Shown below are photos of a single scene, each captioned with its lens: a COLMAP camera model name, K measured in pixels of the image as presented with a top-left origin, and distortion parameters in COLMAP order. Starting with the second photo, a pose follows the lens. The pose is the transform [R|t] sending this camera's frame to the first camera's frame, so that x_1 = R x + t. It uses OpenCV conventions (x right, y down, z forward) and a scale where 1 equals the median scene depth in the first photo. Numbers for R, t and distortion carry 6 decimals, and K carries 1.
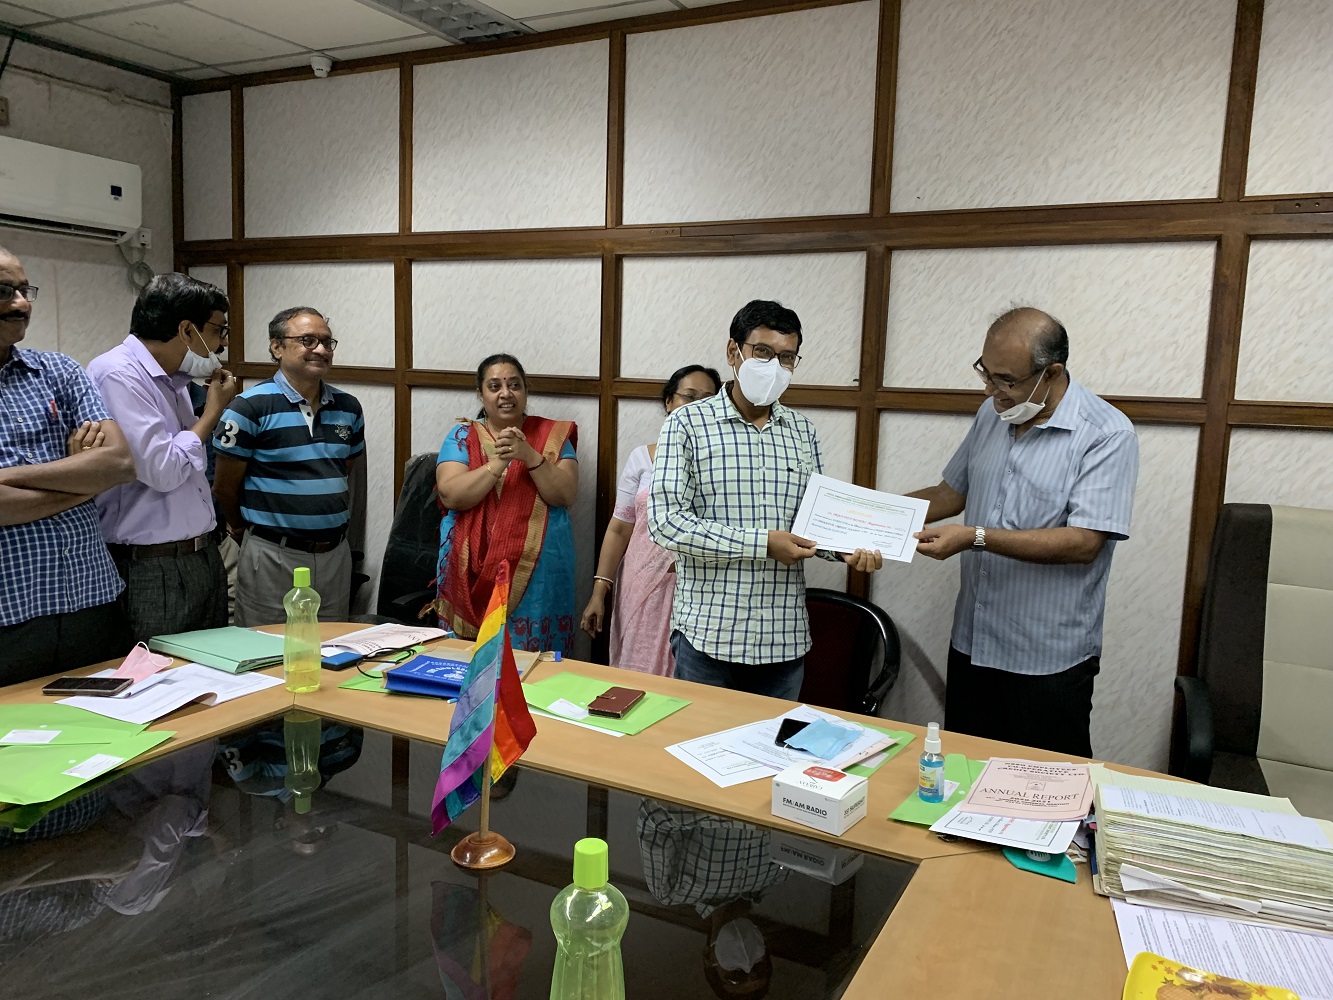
lens RADIAL K [[1021.6, 0, 661.4], [0, 1021.6, 486.7], [0, 0, 1]] dist [0.016104, -0.014392]
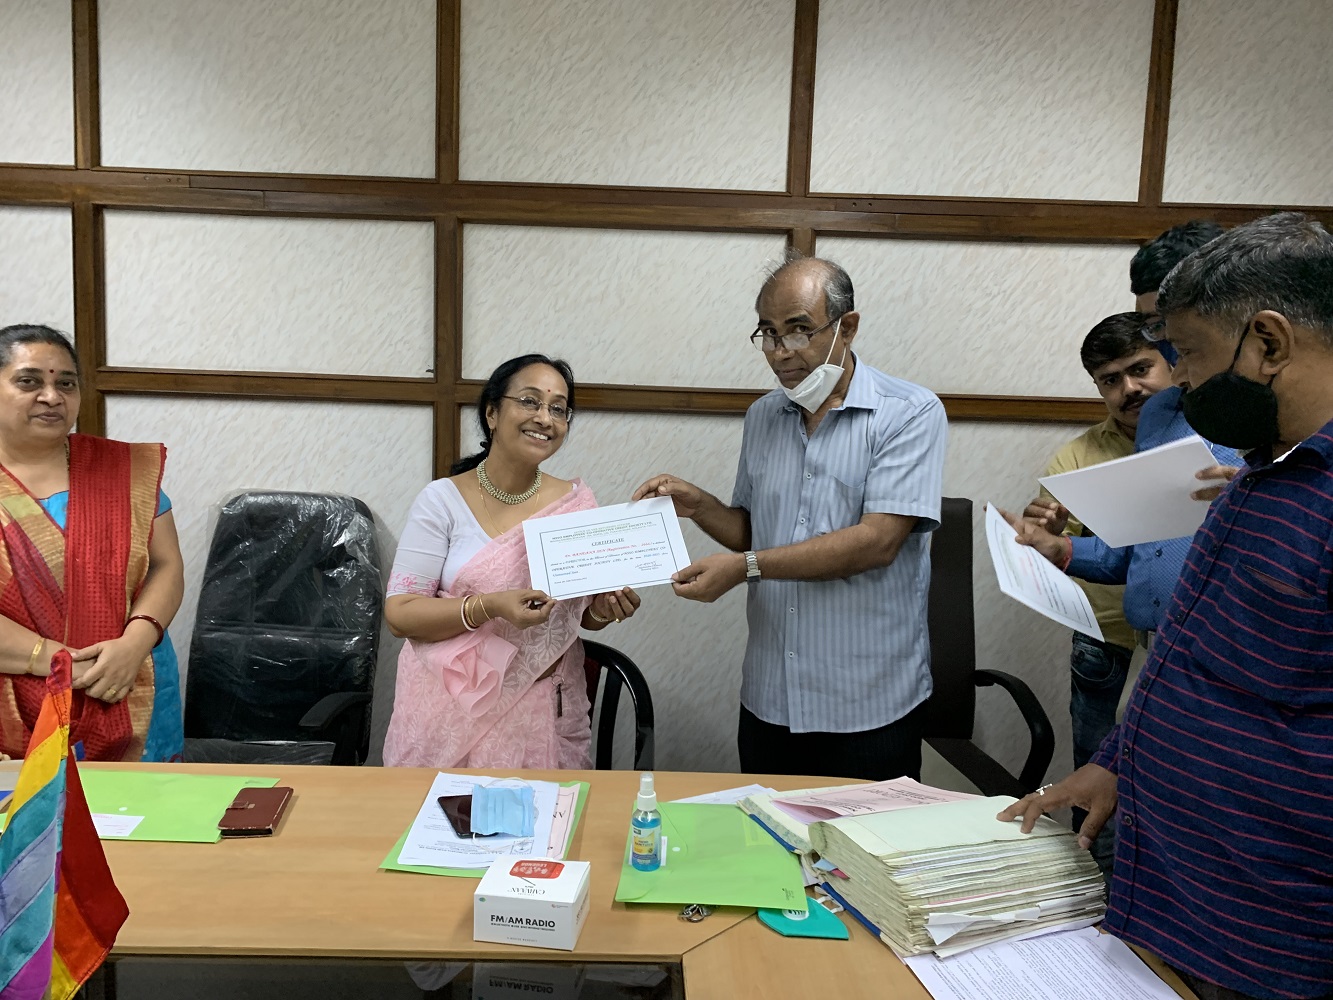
lens RADIAL K [[1021.6, 0, 659.2], [0, 1021.6, 482.1], [0, 0, 1]] dist [0.016104, -0.014392]
pose [[0.873312, -0.047748, 0.484815, -0.074585], [0.052406, 0.998618, 0.003949, -0.004091], [-0.484334, 0.021959, 0.874608, 0.177247]]
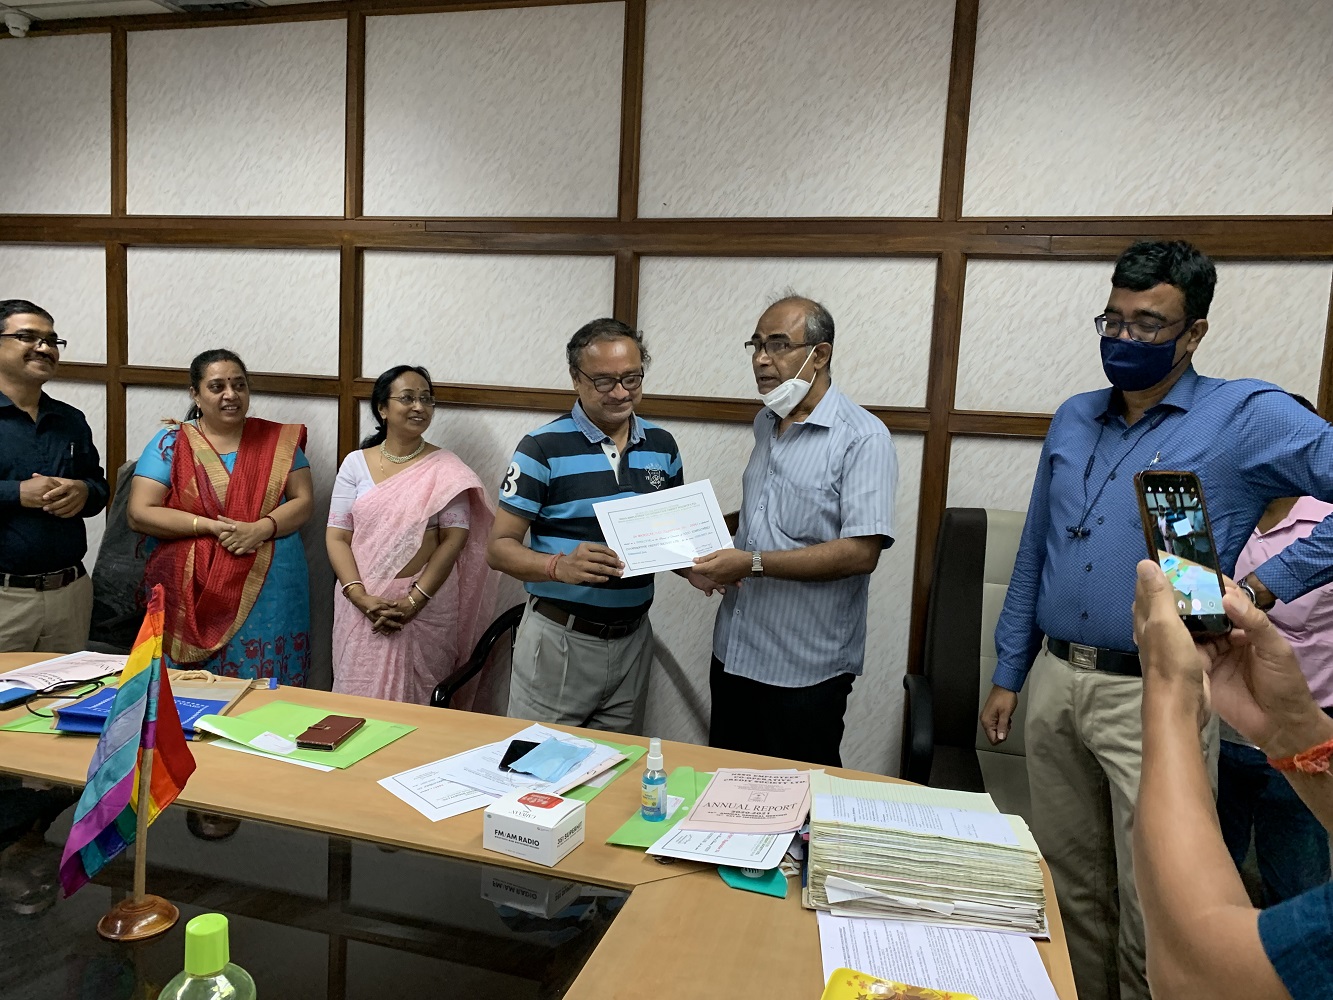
lens RADIAL K [[1021.6, 0, 656.3], [0, 1021.6, 483.6], [0, 0, 1]] dist [0.016104, -0.014392]
pose [[0.979982, -0.004520, 0.199033, 0.049099], [0.005983, 0.999959, -0.006751, -0.003315], [-0.198994, 0.007806, 0.979970, 0.031301]]
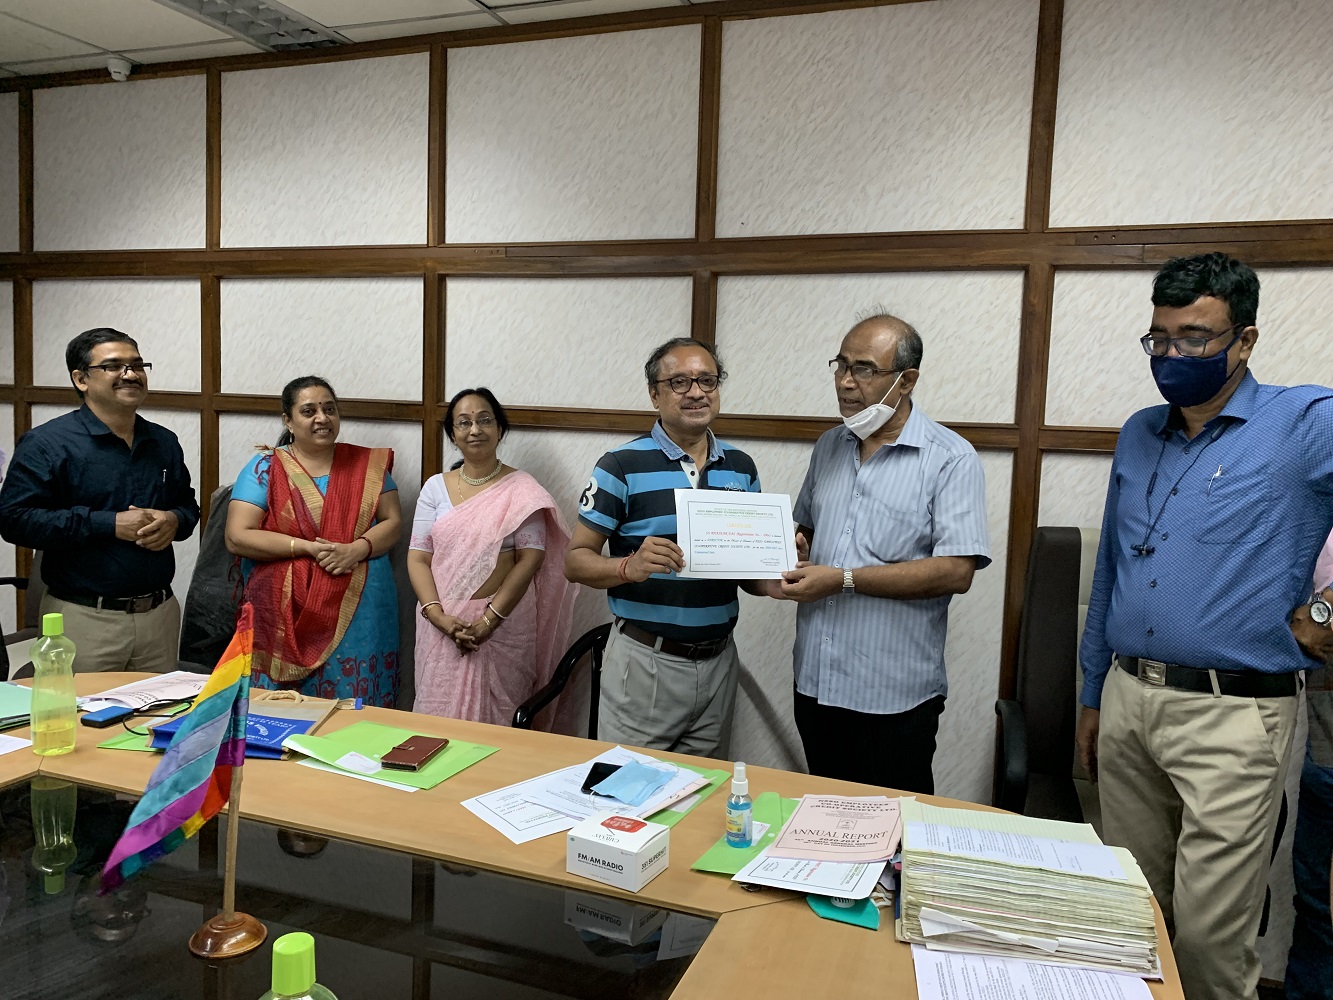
lens RADIAL K [[1021.6, 0, 662.1], [0, 1021.6, 483.3], [0, 0, 1]] dist [0.016104, -0.014392]
pose [[0.991431, -0.008082, 0.130379, 0.047637], [0.012232, 0.999443, -0.031060, 0.000019], [-0.130055, 0.032388, 0.990978, 0.039929]]
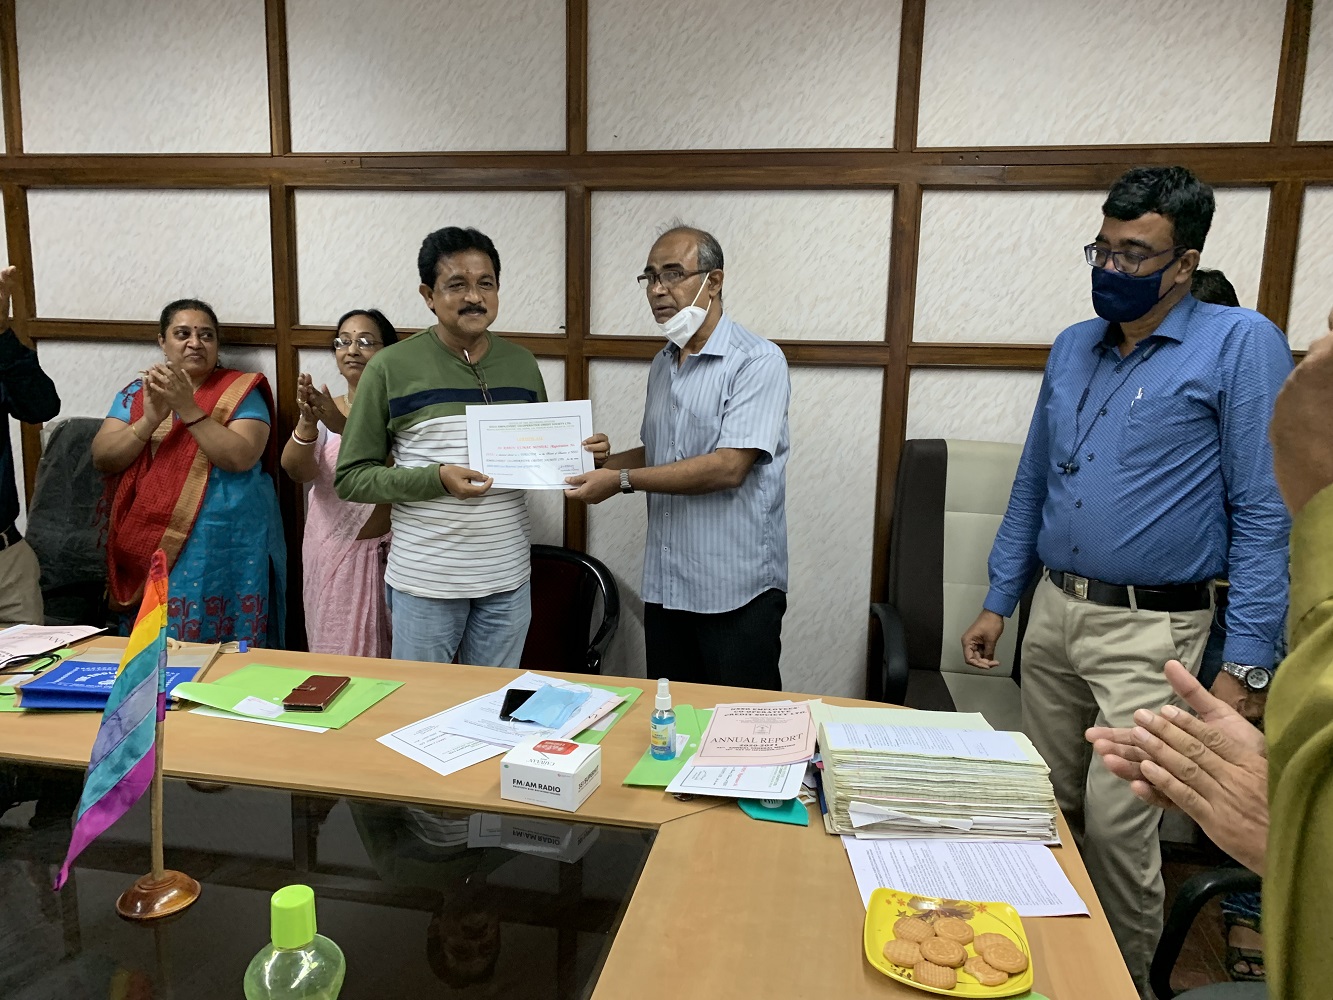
lens RADIAL K [[1021.6, 0, 671.6], [0, 1021.6, 490.8], [0, 0, 1]] dist [0.016104, -0.014392]
pose [[0.954798, -0.056902, 0.291758, 0.000438], [0.041291, 0.997380, 0.059395, -0.003867], [-0.294373, -0.044664, 0.954646, 0.052036]]
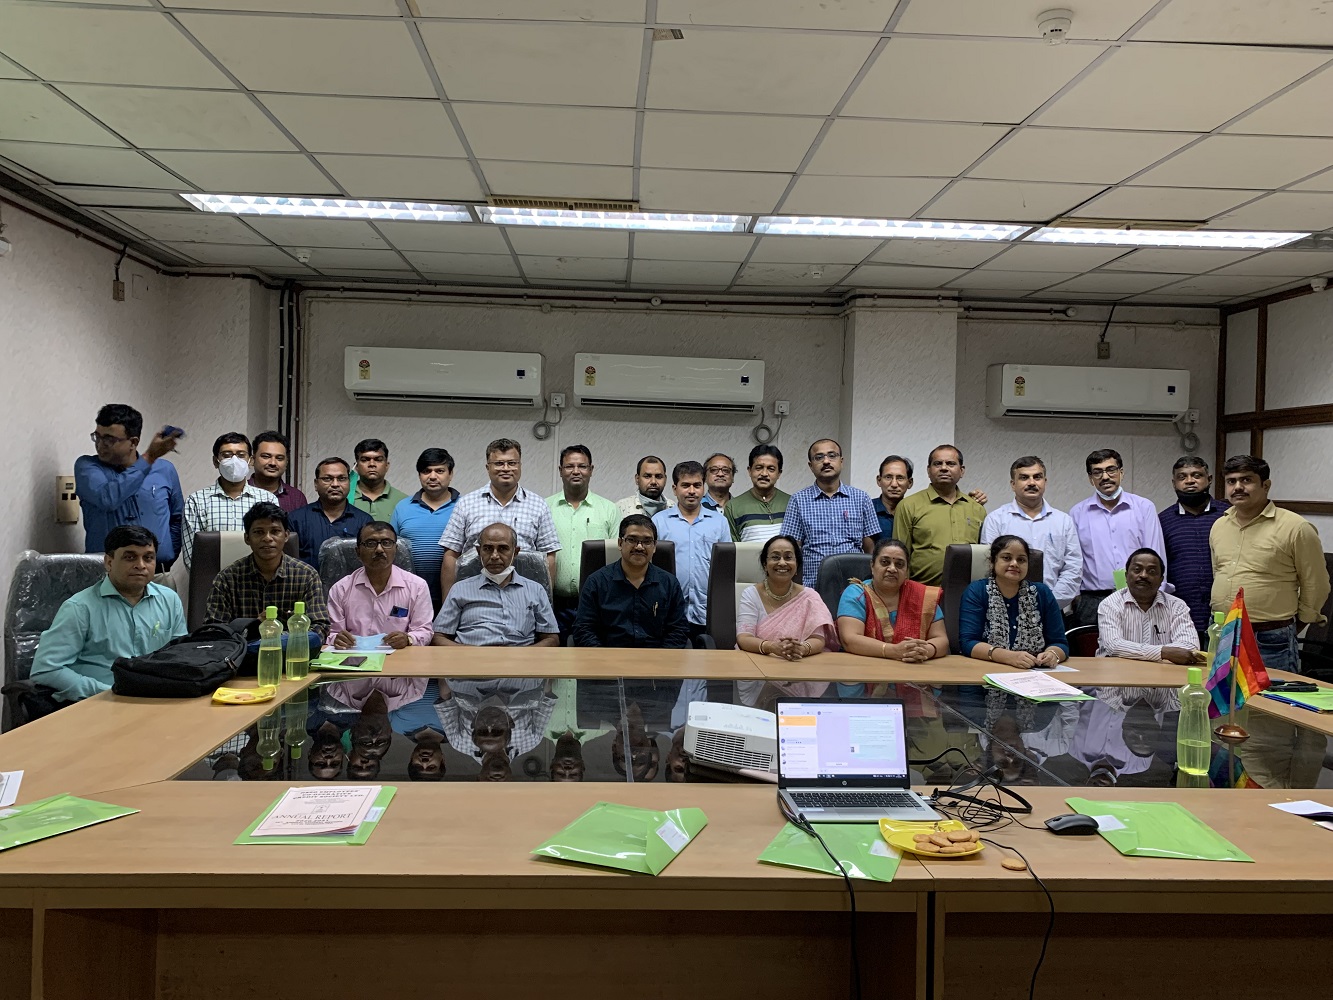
lens RADIAL K [[1021.6, 0, 664.3], [0, 1021.6, 495.4], [0, 0, 1]] dist [0.016104, -0.014392]
pose [[0.507303, -0.008052, -0.861730, 0.597903], [-0.102059, 0.992358, -0.069355, 0.076492], [0.855703, 0.123132, 0.502604, -0.587940]]
